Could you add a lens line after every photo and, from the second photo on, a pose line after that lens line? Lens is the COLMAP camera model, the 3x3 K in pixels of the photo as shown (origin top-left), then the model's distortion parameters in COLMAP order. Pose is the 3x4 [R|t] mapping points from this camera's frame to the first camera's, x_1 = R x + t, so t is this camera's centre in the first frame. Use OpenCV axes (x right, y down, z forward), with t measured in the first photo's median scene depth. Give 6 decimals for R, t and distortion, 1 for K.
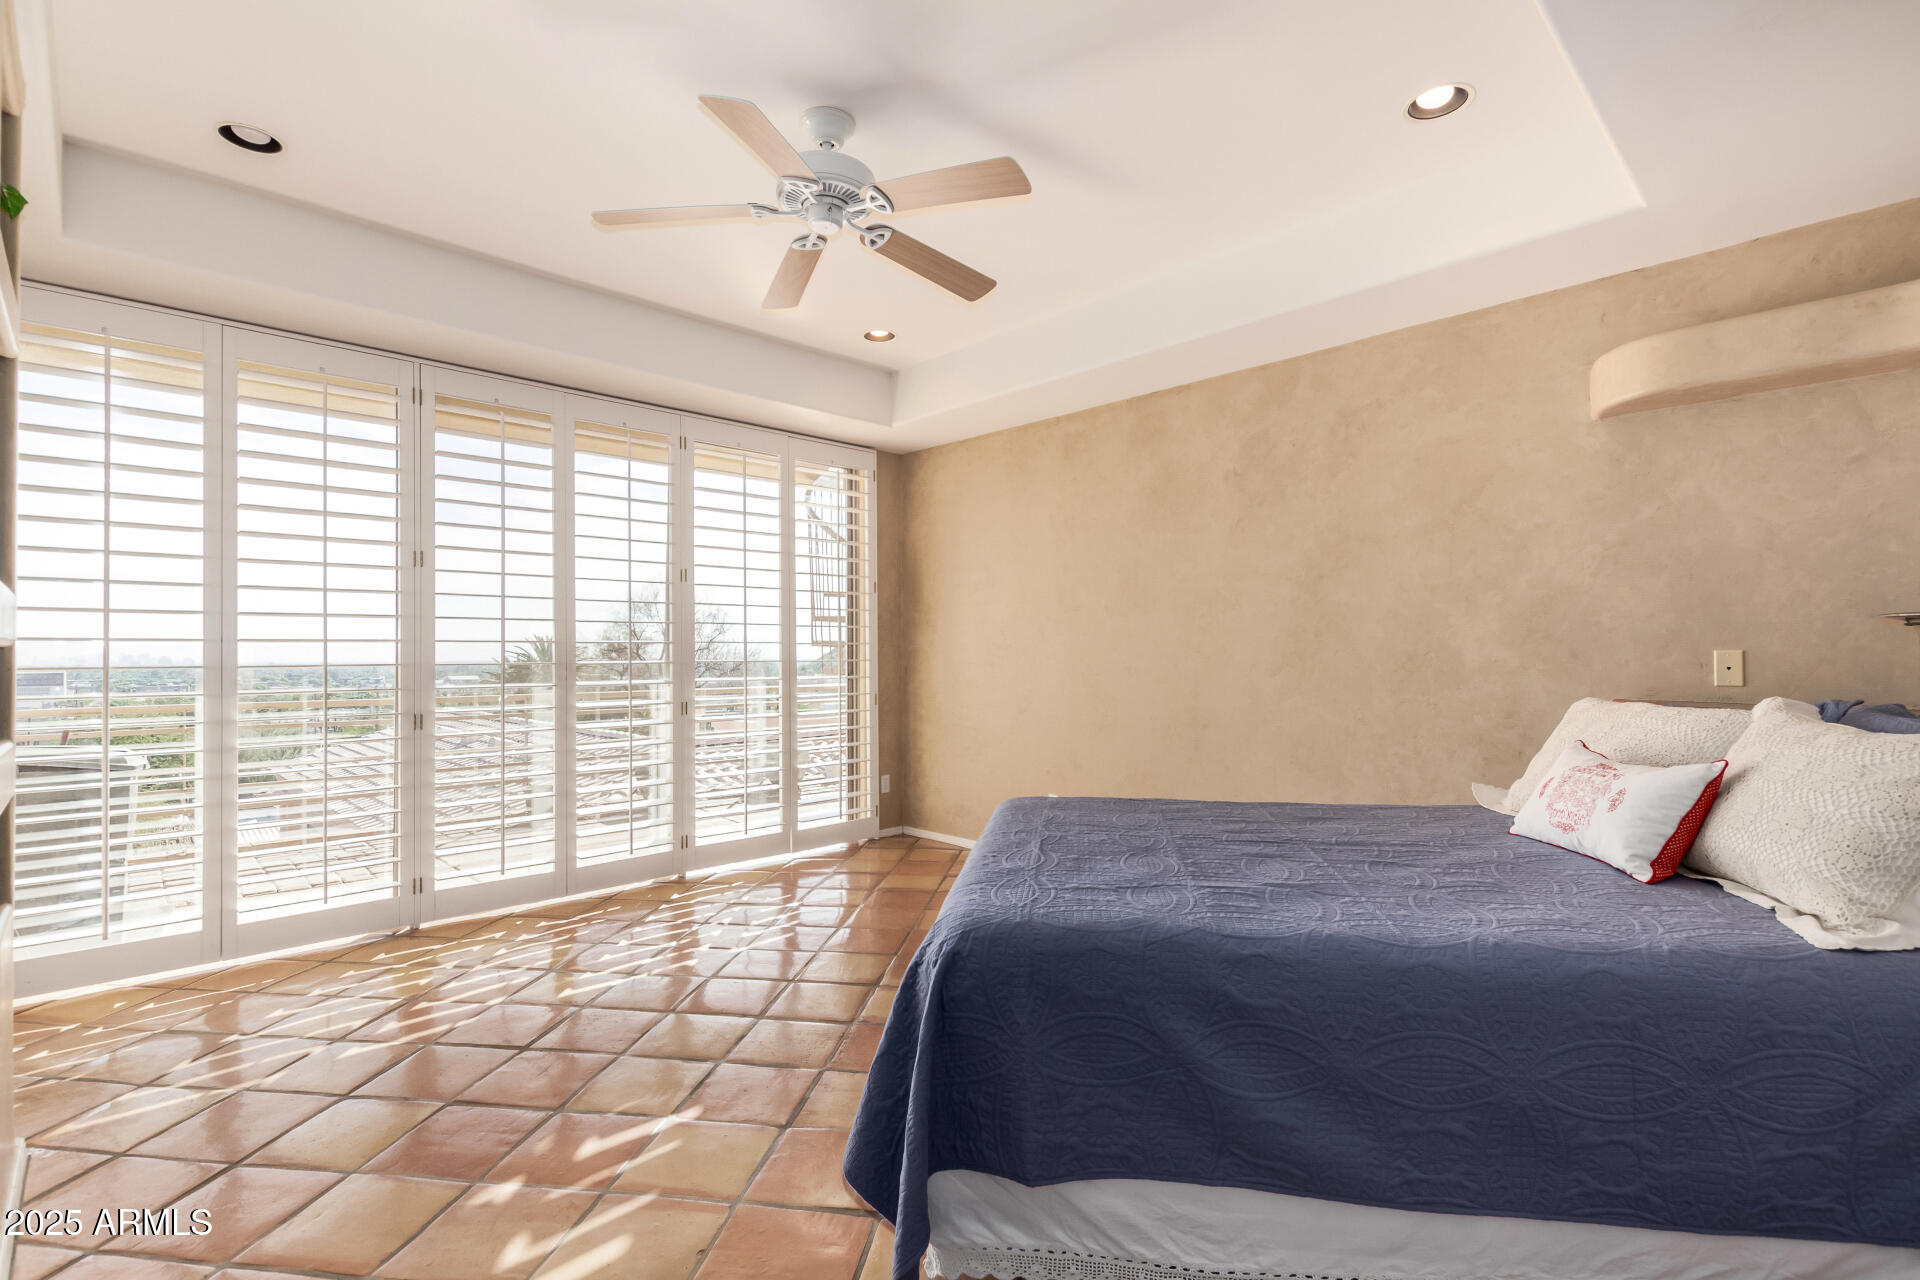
lens RADIAL K [[885.7, 0, 949.0], [0, 885.7, 655.7], [0, 0, 1]] dist [0.001852, 0.000463]
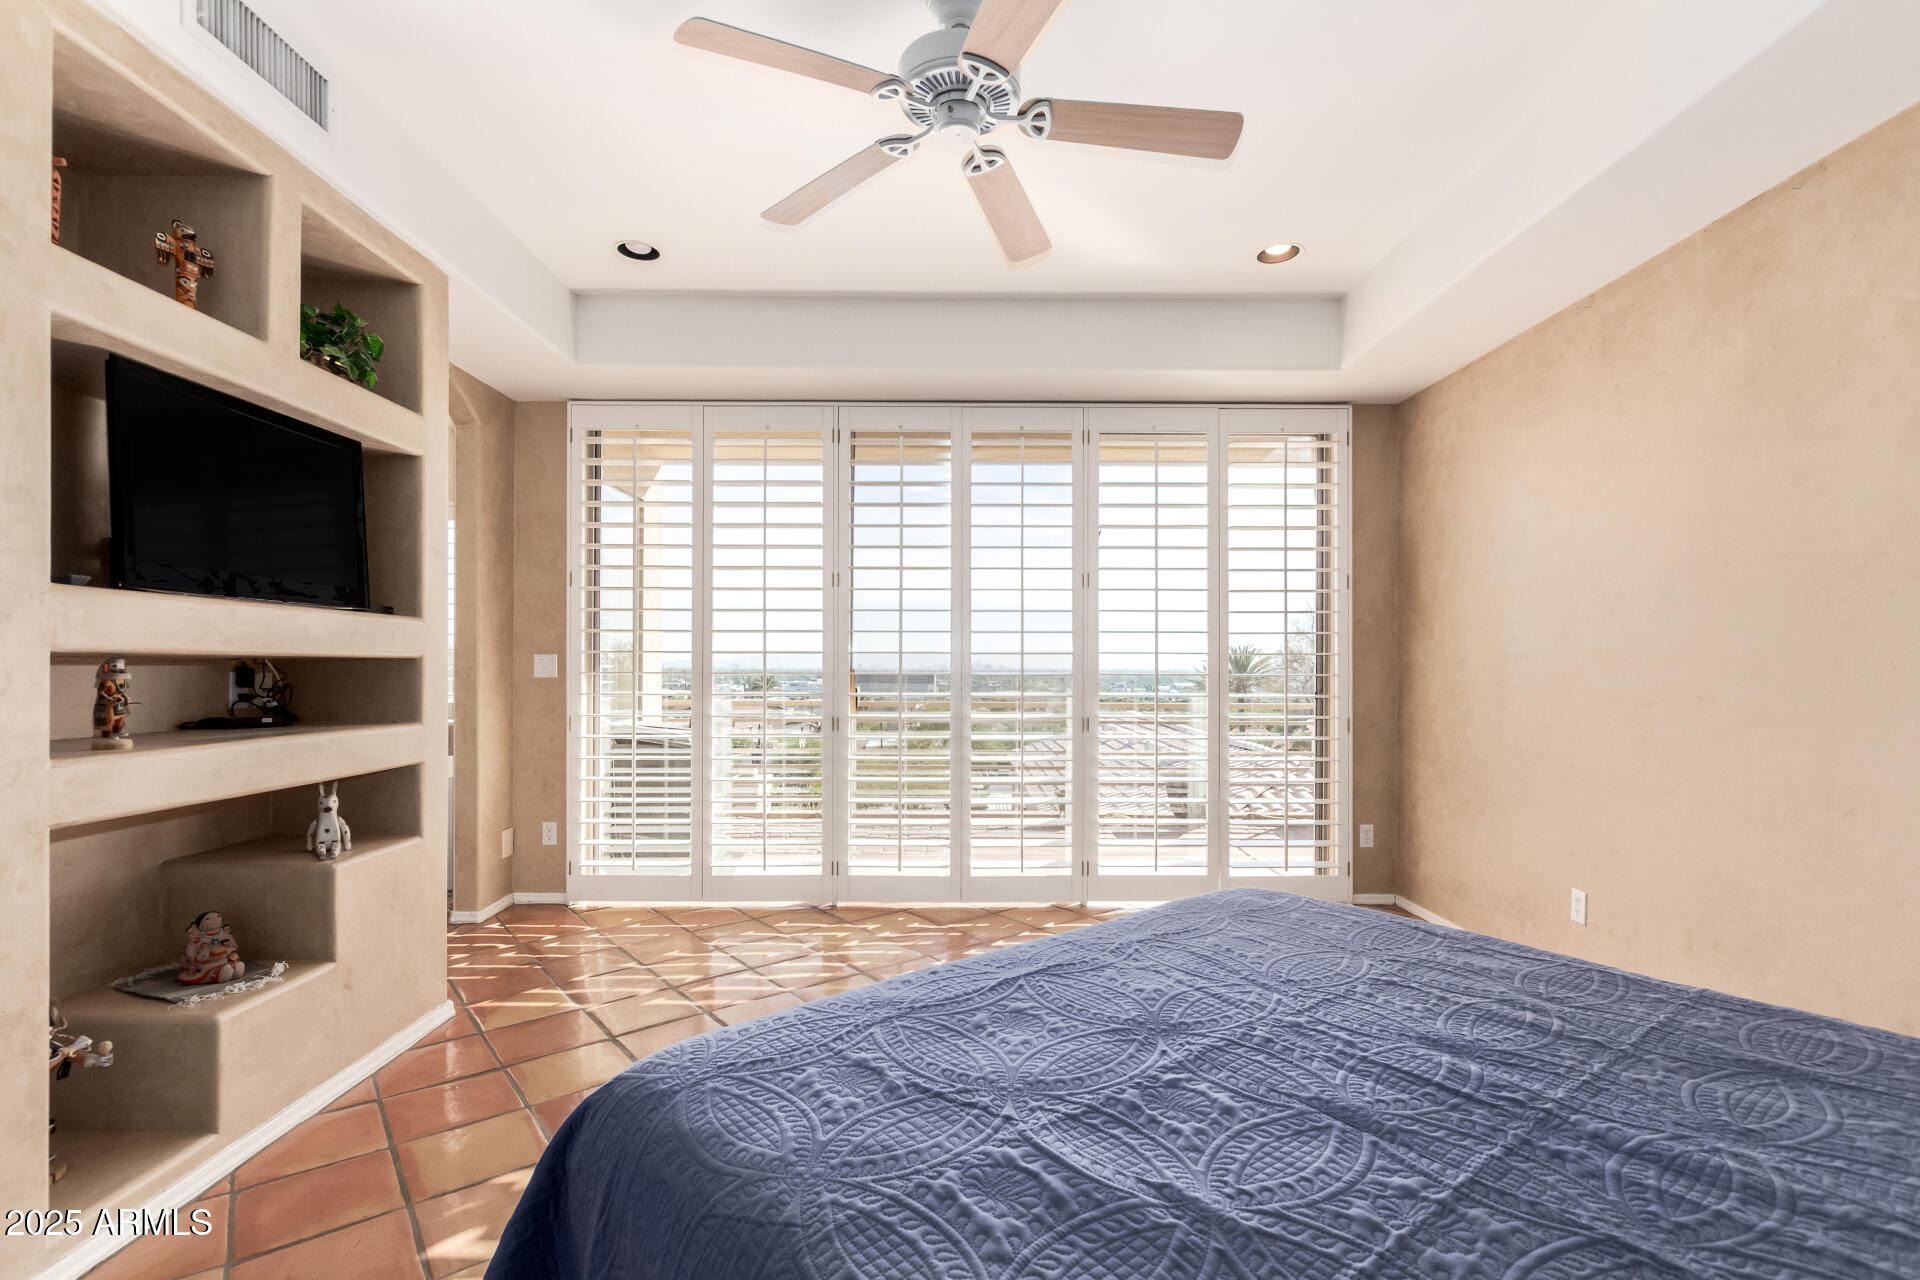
lens RADIAL K [[888.2, 0, 969.3], [0, 888.2, 673.4], [0, 0, 1]] dist [0.005461, -0.000103]
pose [[0.727013, 0.012832, -0.686504, 0.258645], [-0.008024, 0.999916, 0.010192, -0.002557], [0.686577, -0.001902, 0.727055, 0.249904]]
